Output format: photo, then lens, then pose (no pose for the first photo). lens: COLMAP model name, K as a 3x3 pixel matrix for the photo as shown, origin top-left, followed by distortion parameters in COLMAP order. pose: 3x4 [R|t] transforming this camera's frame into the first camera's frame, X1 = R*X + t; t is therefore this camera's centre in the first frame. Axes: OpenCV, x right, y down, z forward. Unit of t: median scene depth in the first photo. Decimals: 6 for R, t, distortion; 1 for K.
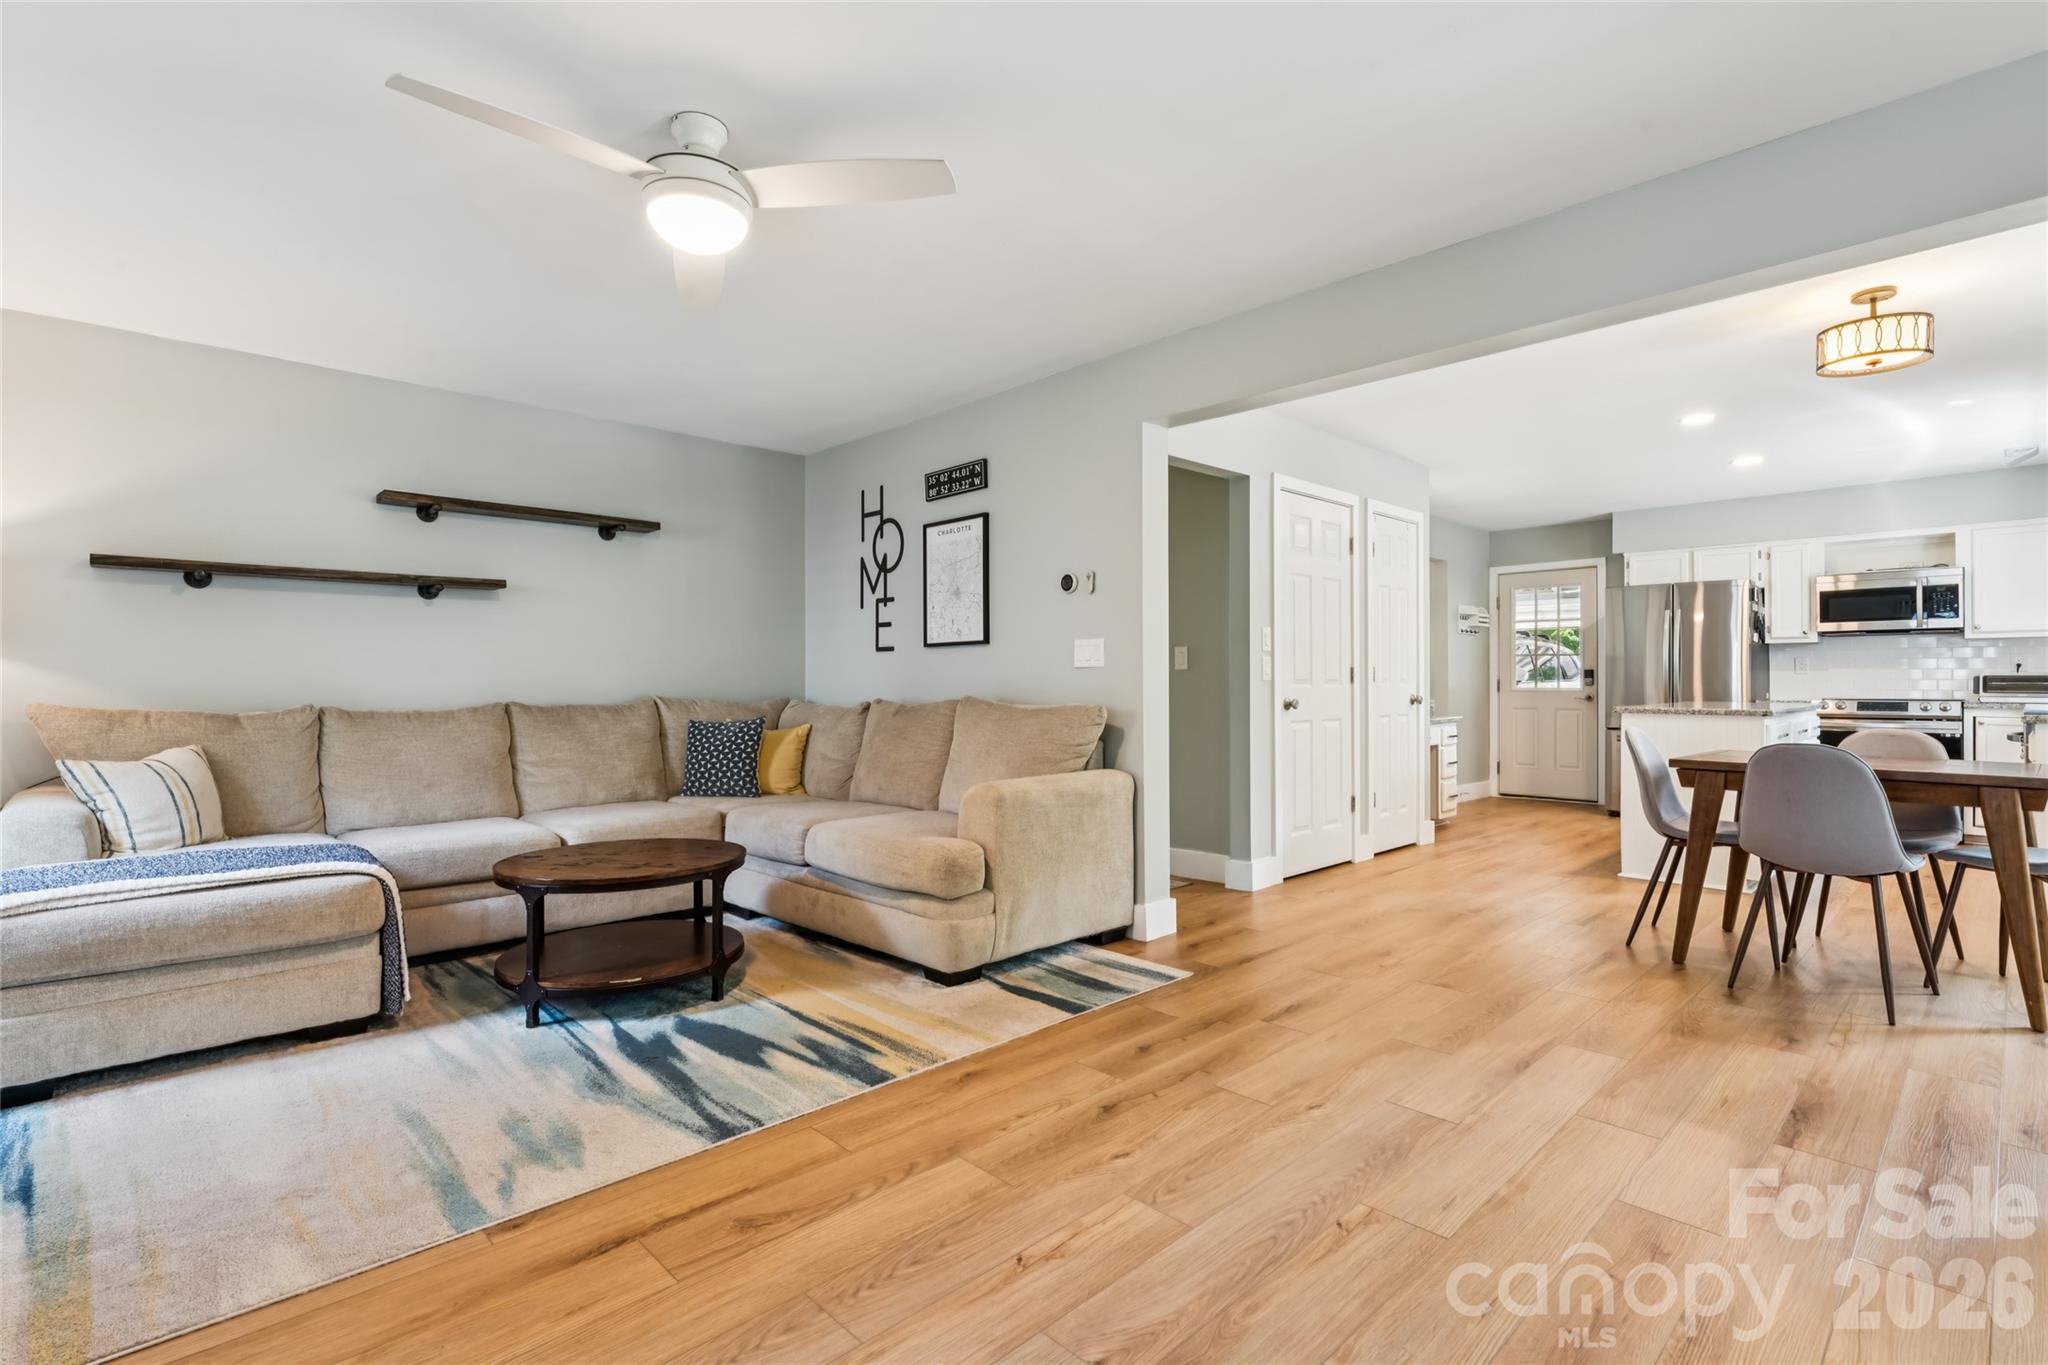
lens RADIAL K [[962.0, 0, 1028.4], [0, 962.0, 675.0], [0, 0, 1]] dist [-0.000683, -0.001532]
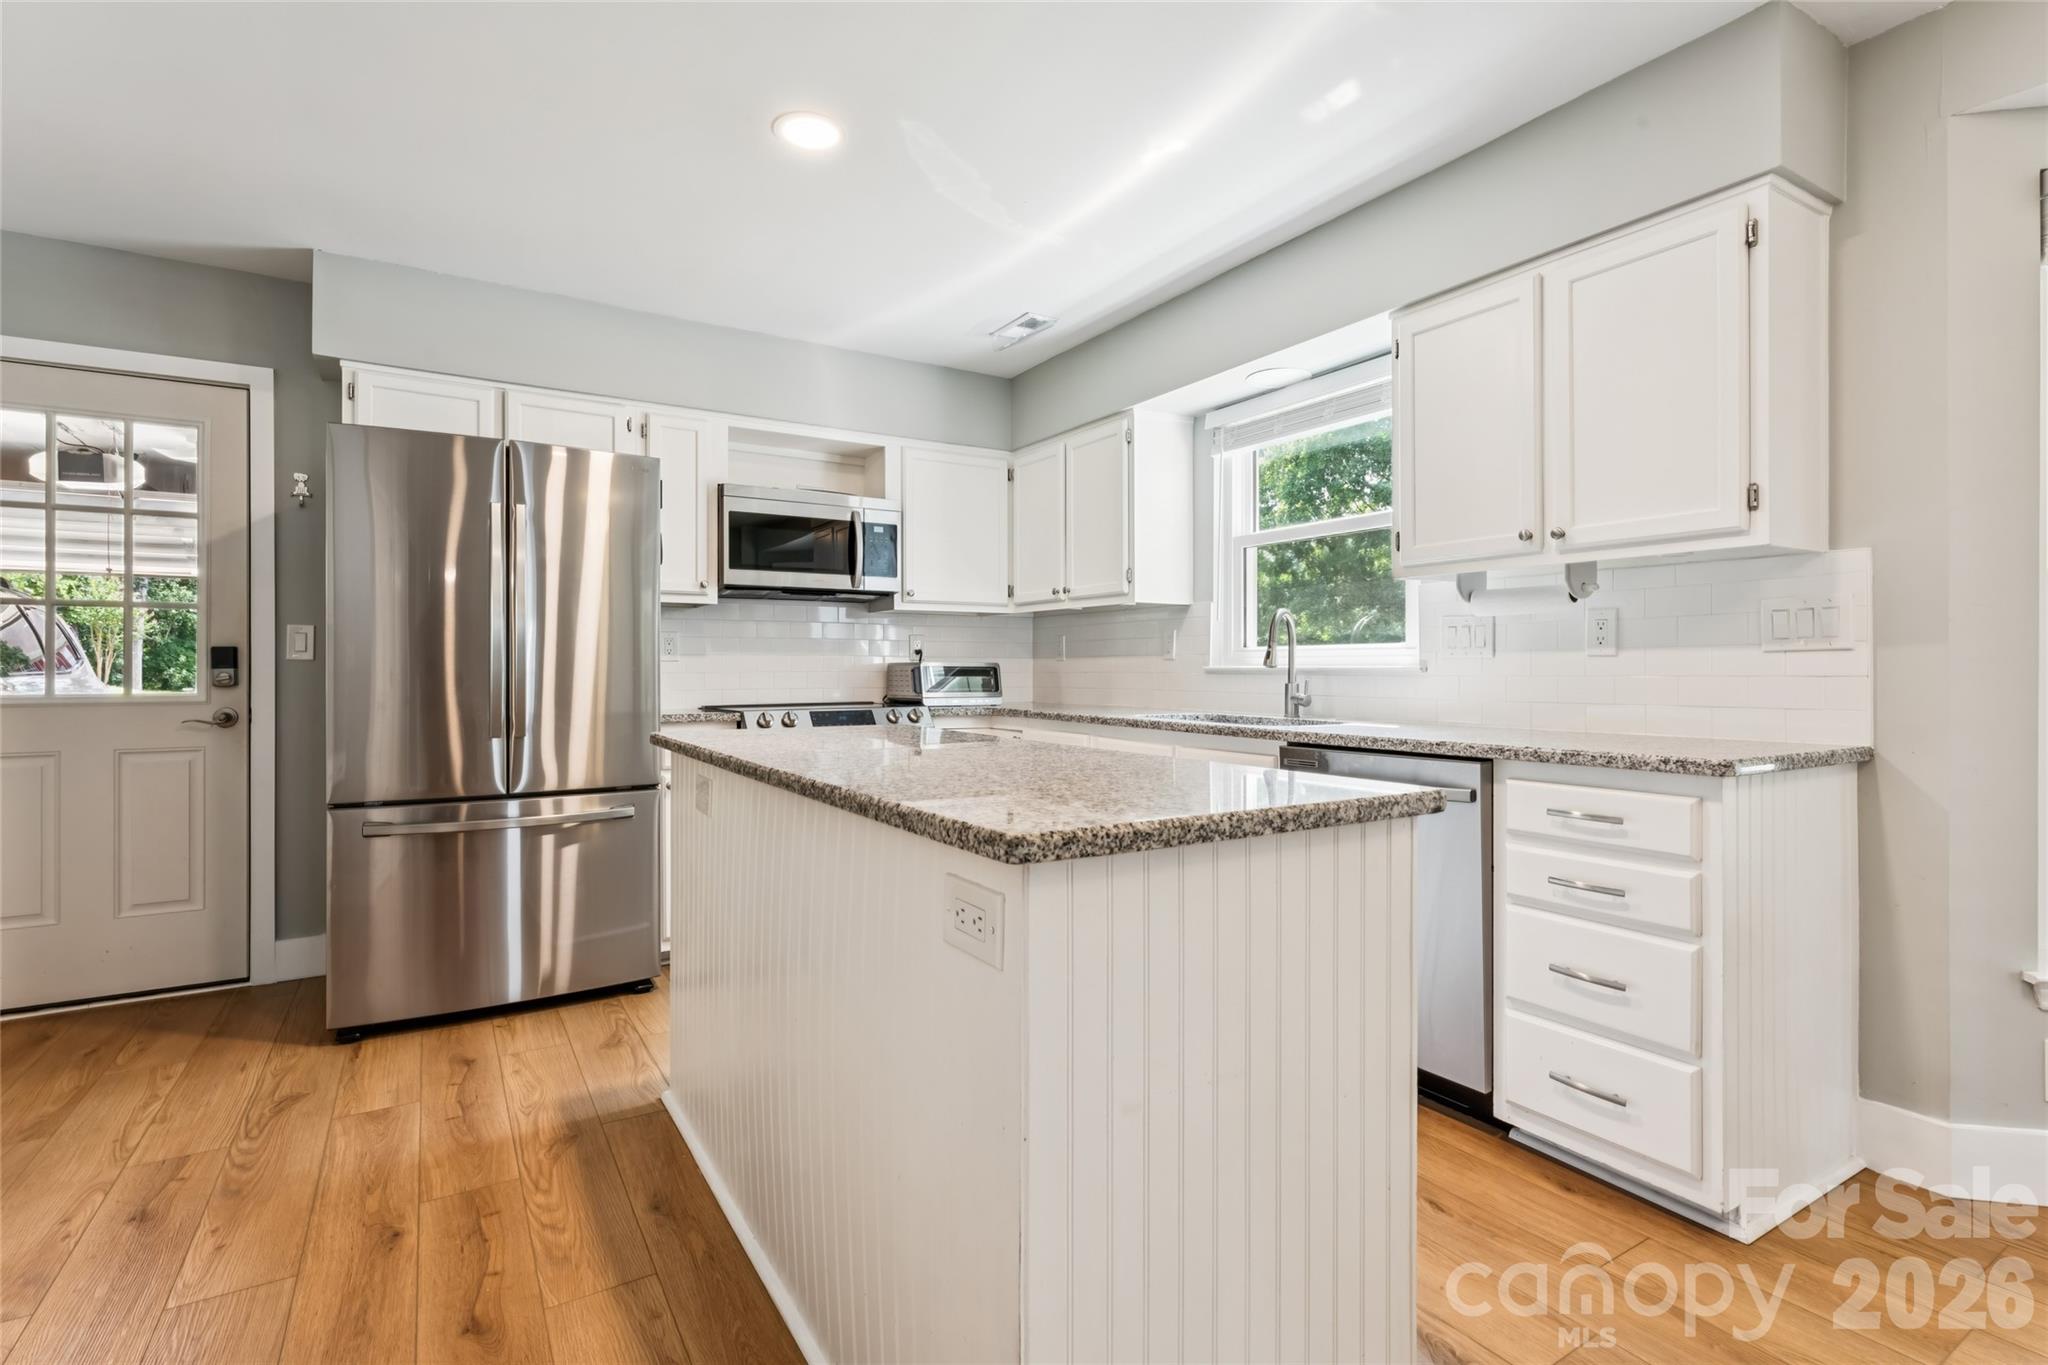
lens RADIAL K [[962.0, 0, 1018.0], [0, 962.0, 667.8], [0, 0, 1]] dist [-0.000683, -0.001532]
pose [[0.219372, 0.004859, 0.975629, 0.586472], [-0.010293, 0.999943, -0.002665, 0.004758], [-0.975587, -0.009457, 0.219409, 1.298250]]
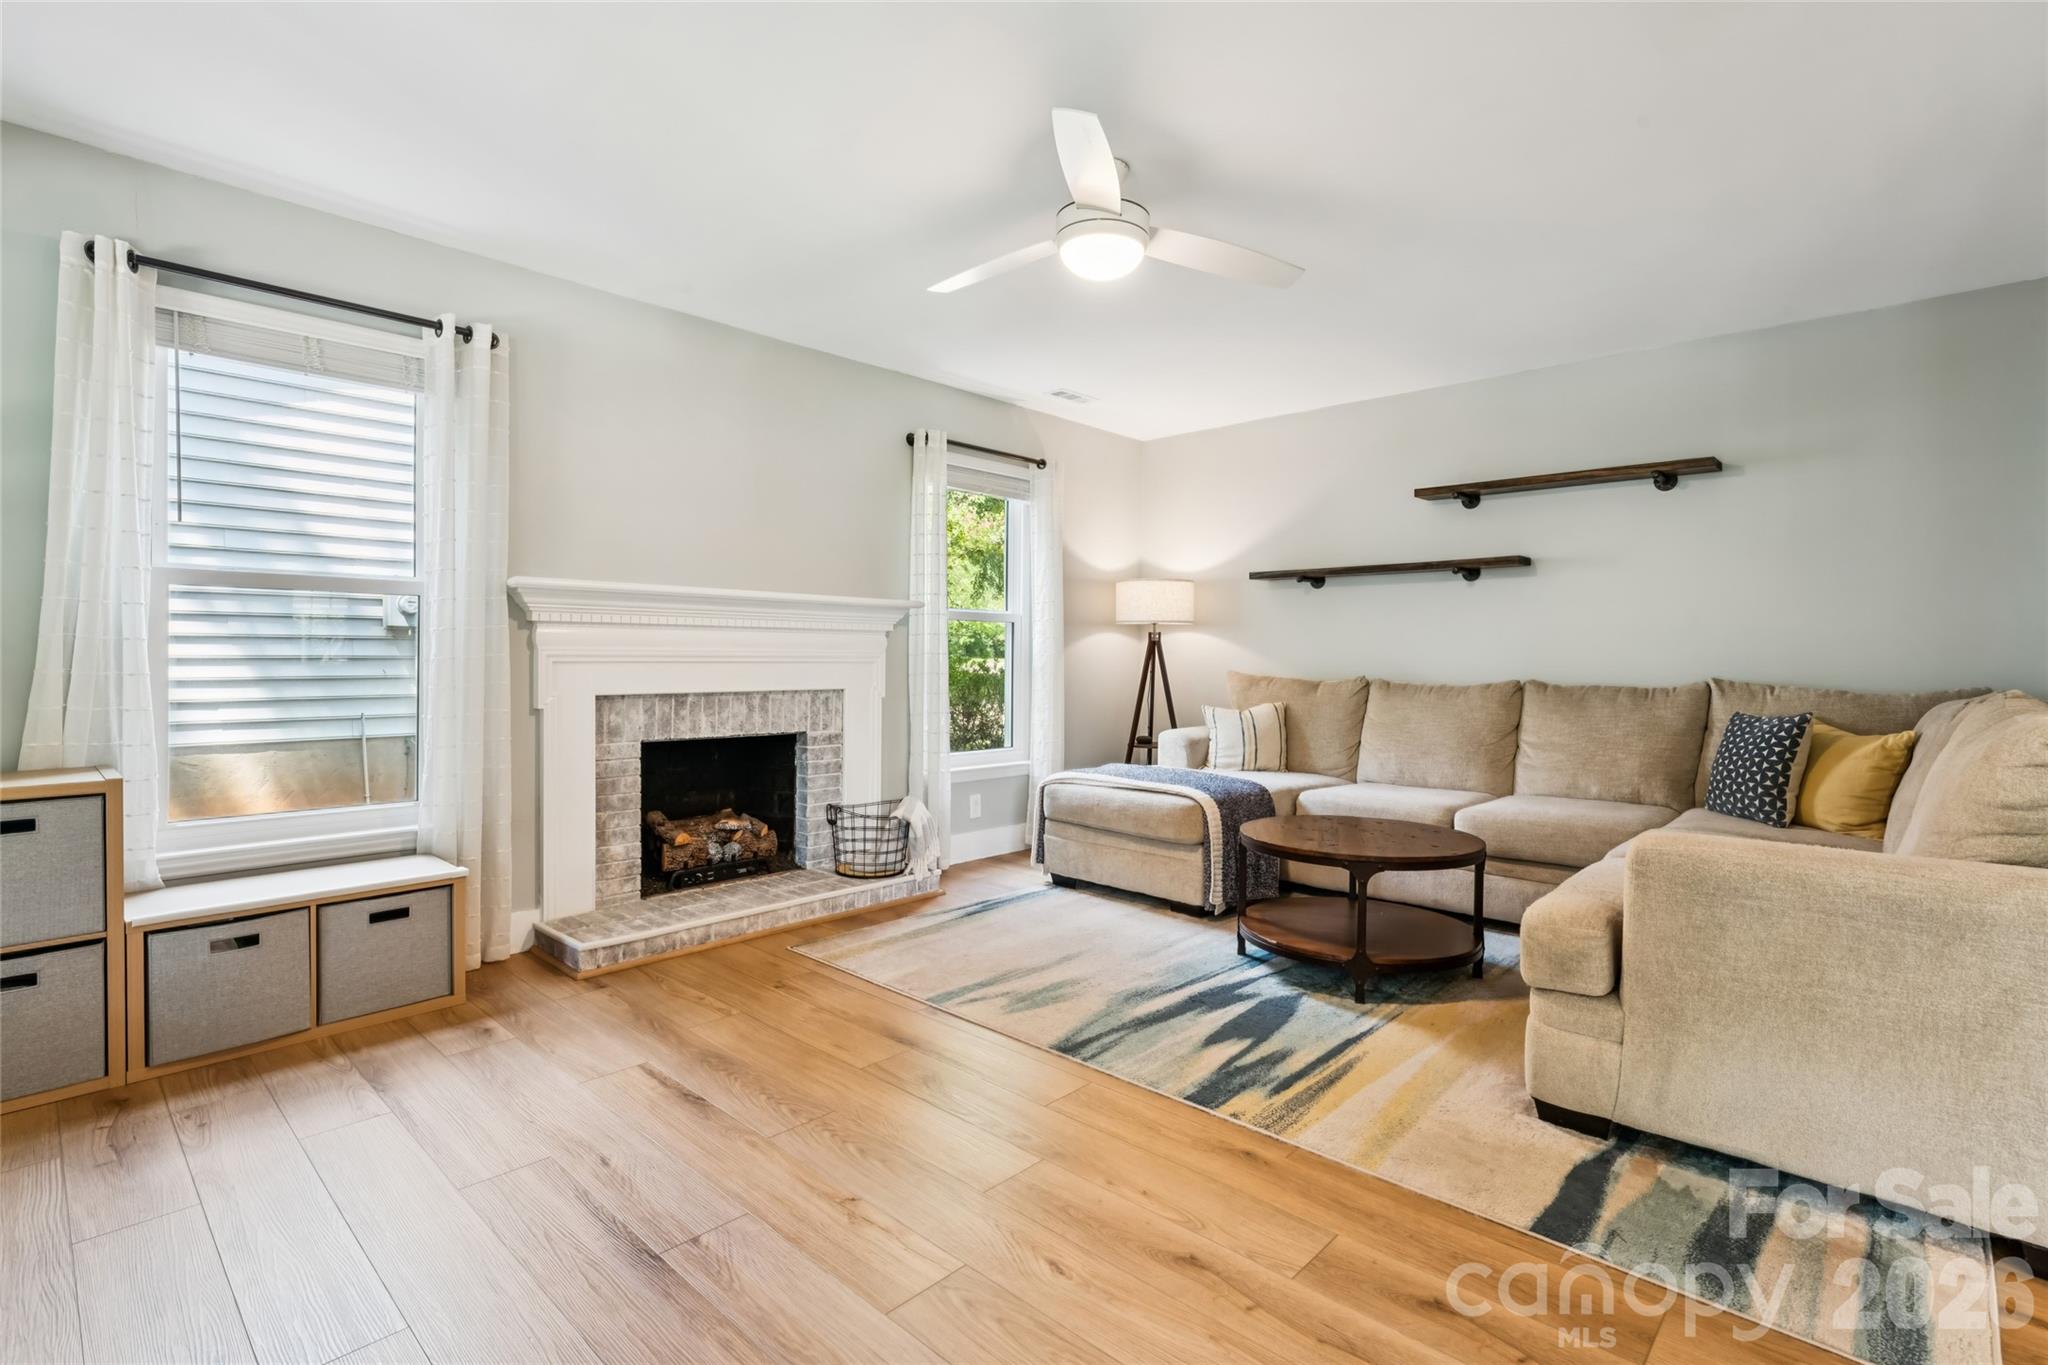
lens RADIAL K [[962.0, 0, 1019.4], [0, 962.0, 661.9], [0, 0, 1]] dist [-0.000683, -0.001532]
pose [[0.043574, 0.011015, -0.998989, 0.497015], [0.000659, 0.999939, 0.011054, -0.001407], [0.999050, -0.001140, 0.043564, 0.533132]]
